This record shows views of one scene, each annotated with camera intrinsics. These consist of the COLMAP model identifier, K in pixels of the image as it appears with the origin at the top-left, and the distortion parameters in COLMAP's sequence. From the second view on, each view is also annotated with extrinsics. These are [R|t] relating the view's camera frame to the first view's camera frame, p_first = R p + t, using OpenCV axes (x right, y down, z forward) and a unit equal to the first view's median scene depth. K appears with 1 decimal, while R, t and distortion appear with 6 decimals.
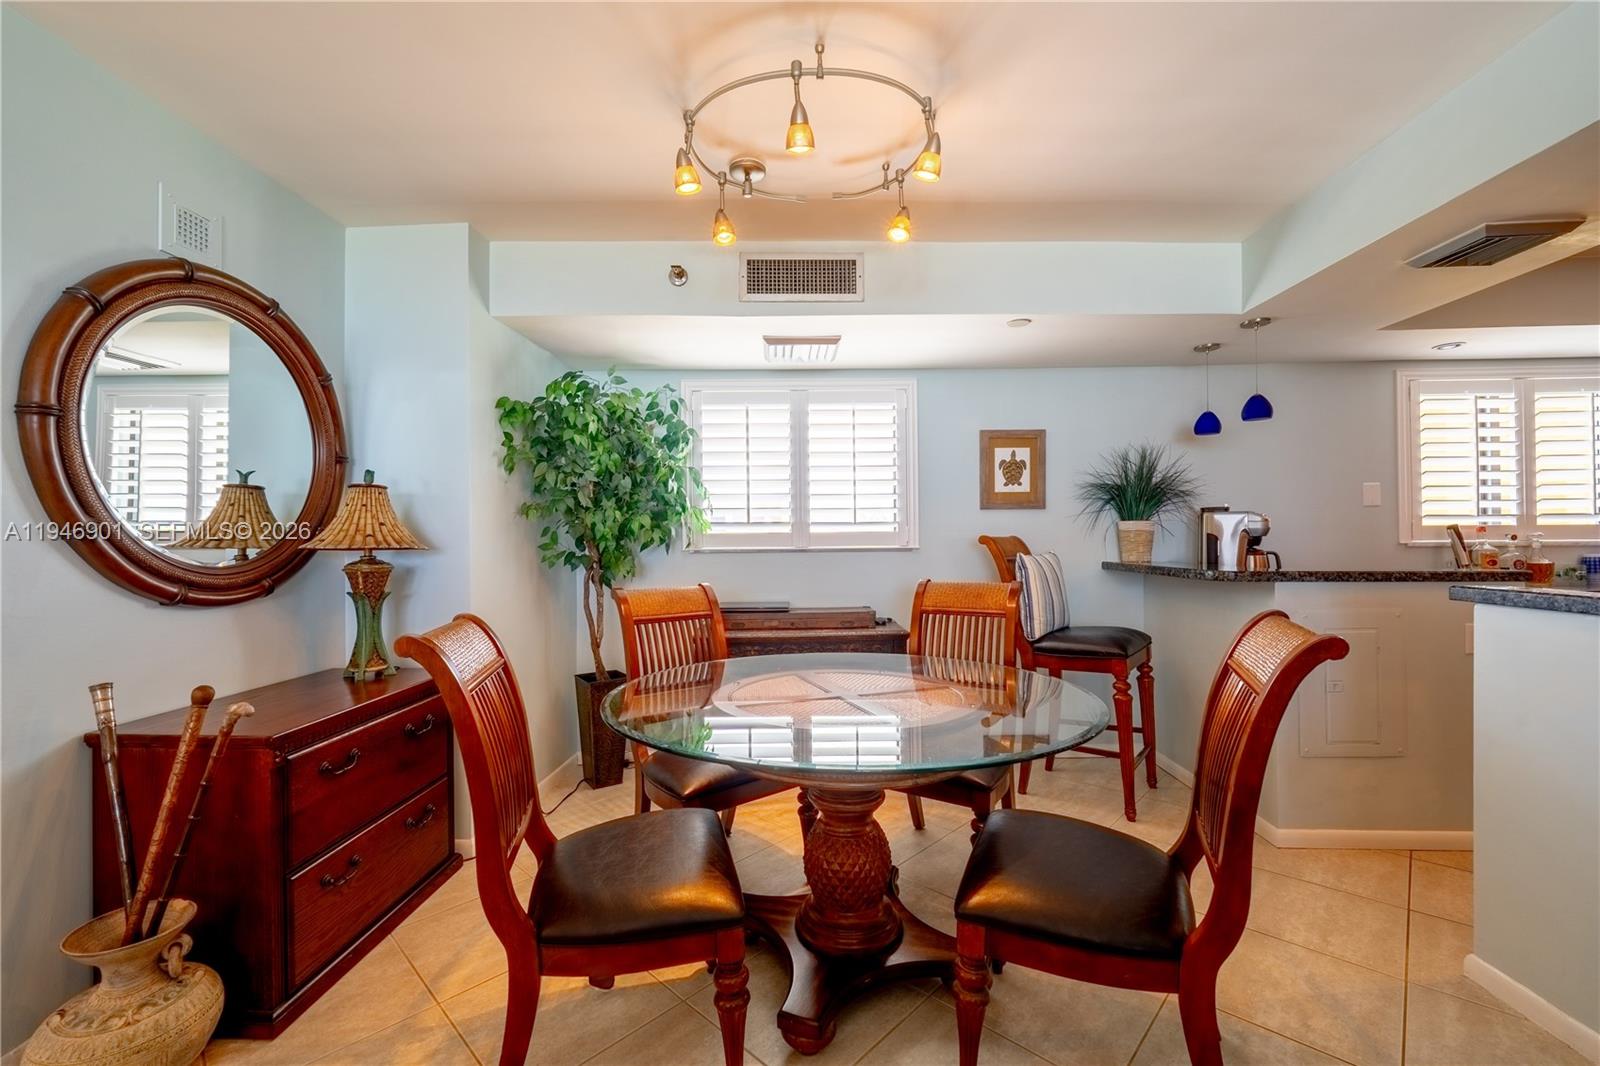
lens RADIAL K [[652.7, 0, 787.8], [0, 652.7, 534.9], [0, 0, 1]] dist [-0.004574, -0.004395]
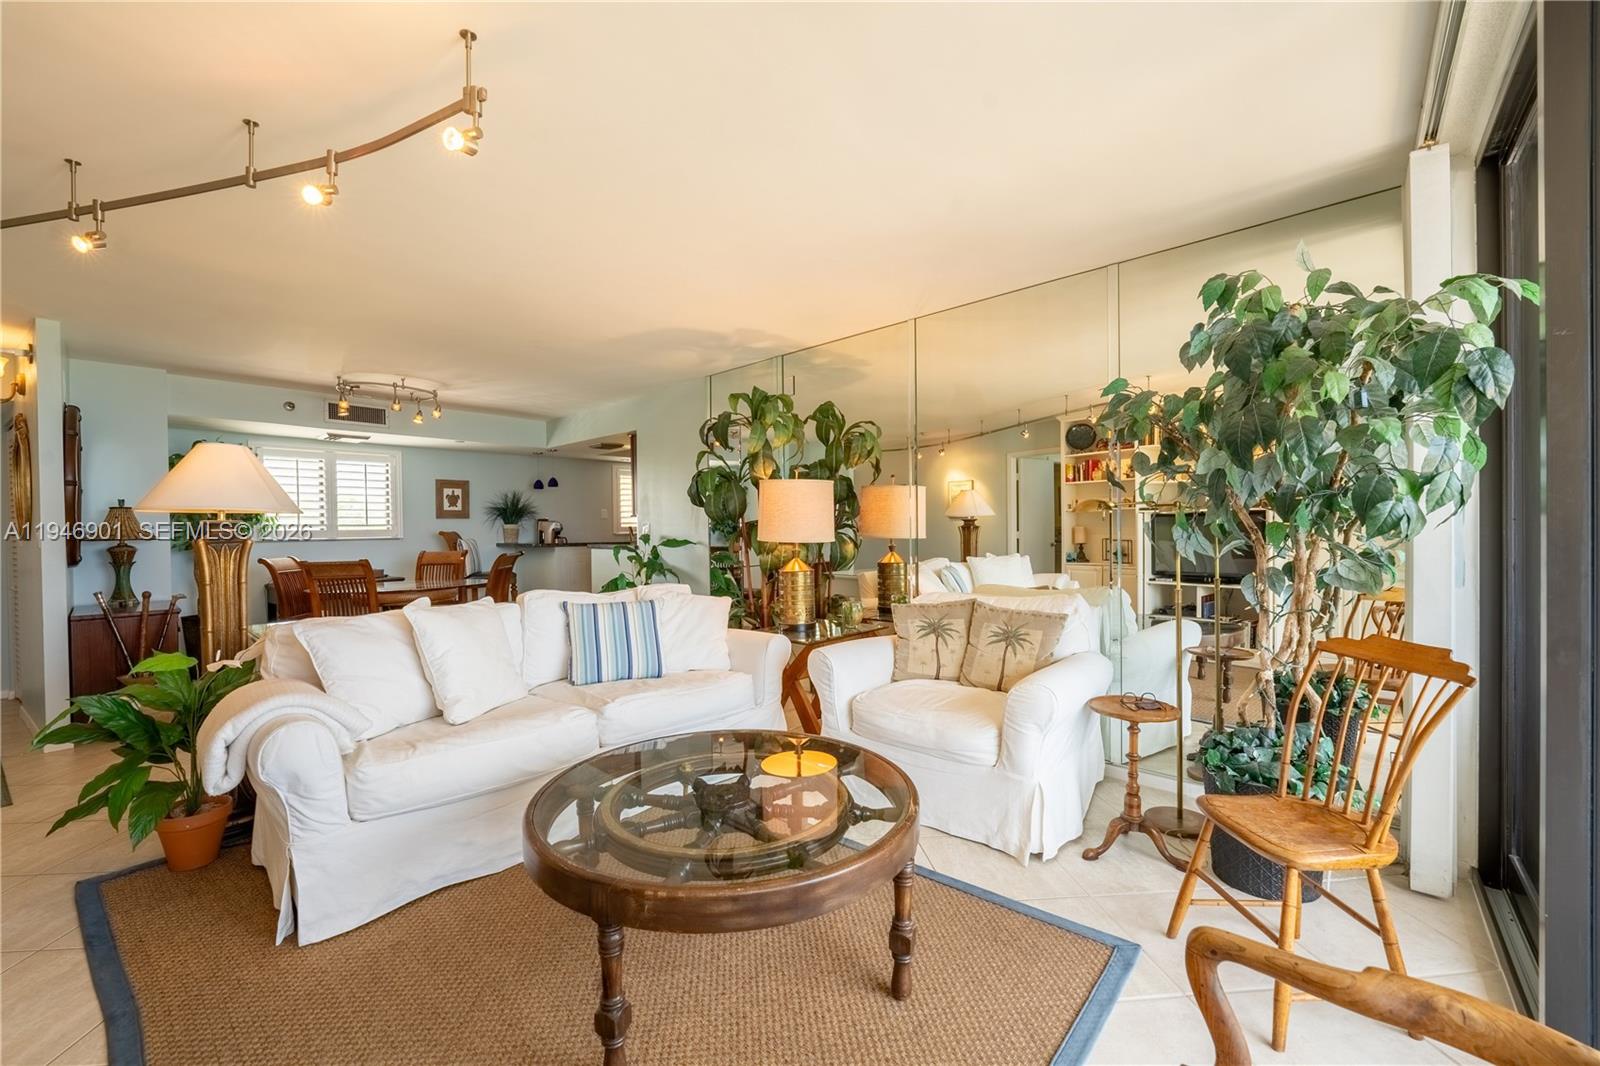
lens RADIAL K [[652.7, 0, 787.8], [0, 652.7, 534.9], [0, 0, 1]] dist [-0.004574, -0.004395]
pose [[0.658251, -0.007878, 0.752757, -0.538035], [0.000960, 0.999953, 0.009625, -0.006587], [-0.752798, -0.005612, 0.658228, -1.217272]]
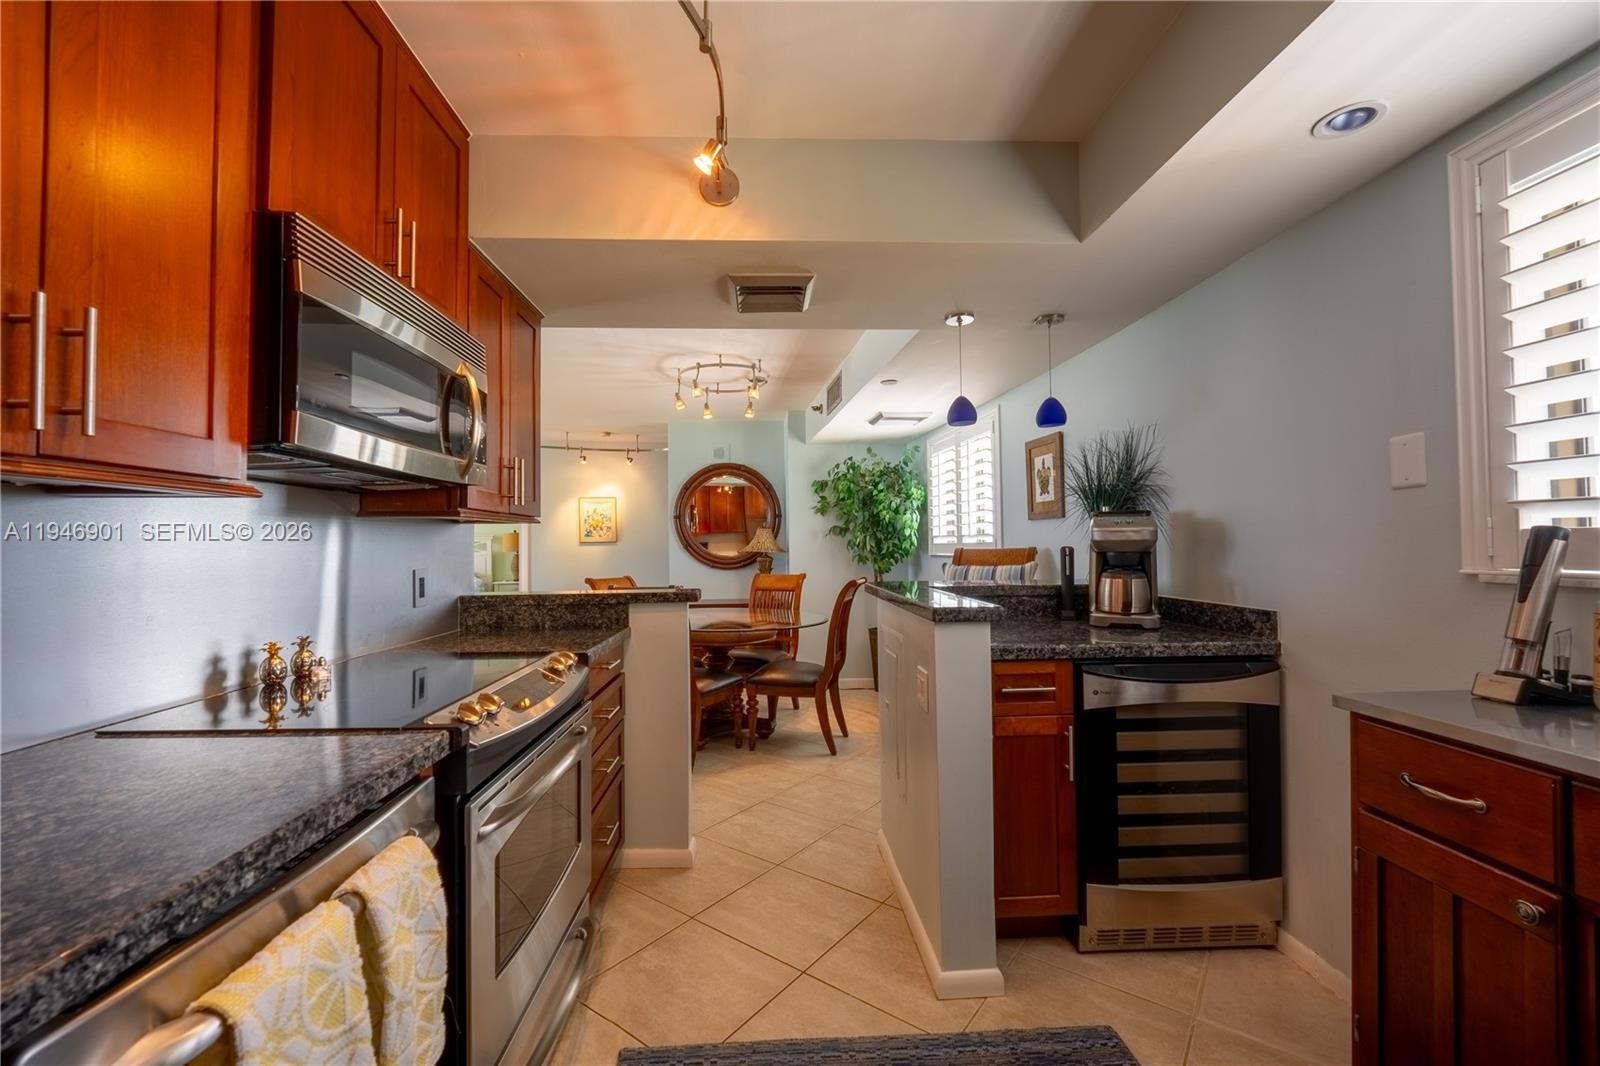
lens RADIAL K [[652.7, 0, 787.8], [0, 652.7, 534.9], [0, 0, 1]] dist [-0.004574, -0.004395]
pose [[0.119099, -0.010912, -0.992822, 1.326500], [0.018737, 0.999786, -0.008741, -0.015997], [0.992706, -0.017561, 0.119278, 0.535527]]
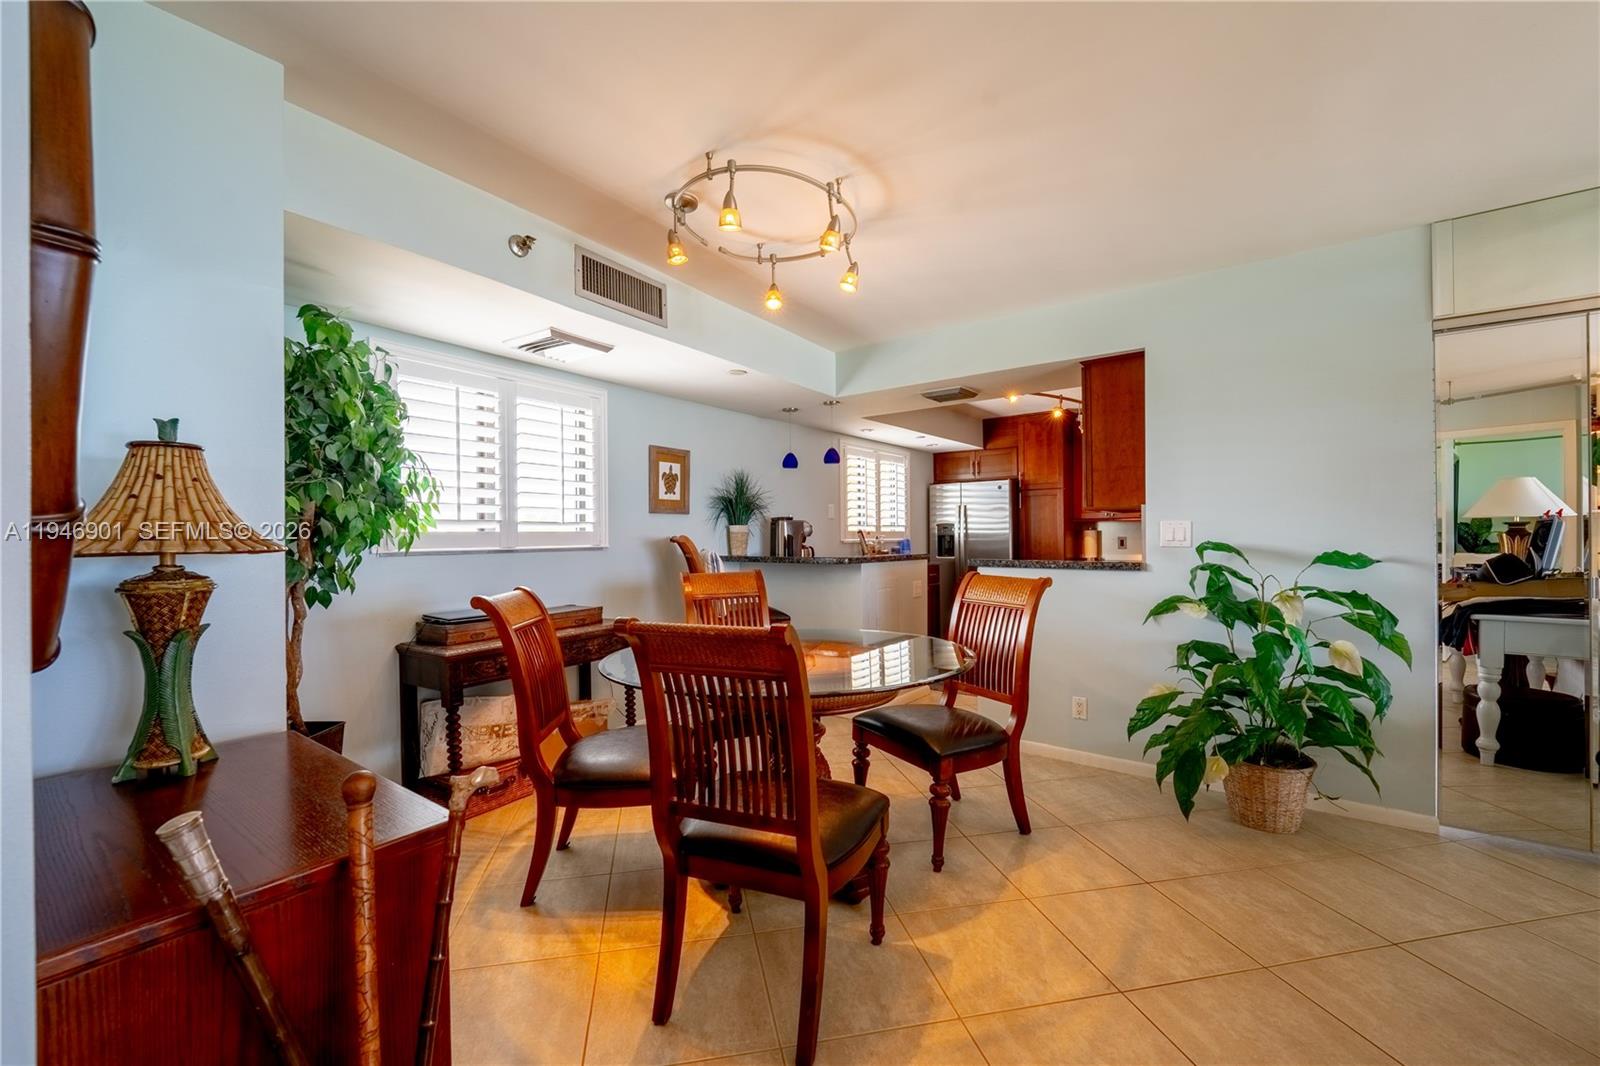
lens RADIAL K [[652.7, 0, 787.8], [0, 652.7, 534.9], [0, 0, 1]] dist [-0.004574, -0.004395]
pose [[0.567811, 0.004936, 0.823144, -0.550252], [-0.001953, 0.999987, -0.004649, 0.004710], [-0.823156, 0.001032, 0.567814, 0.147095]]
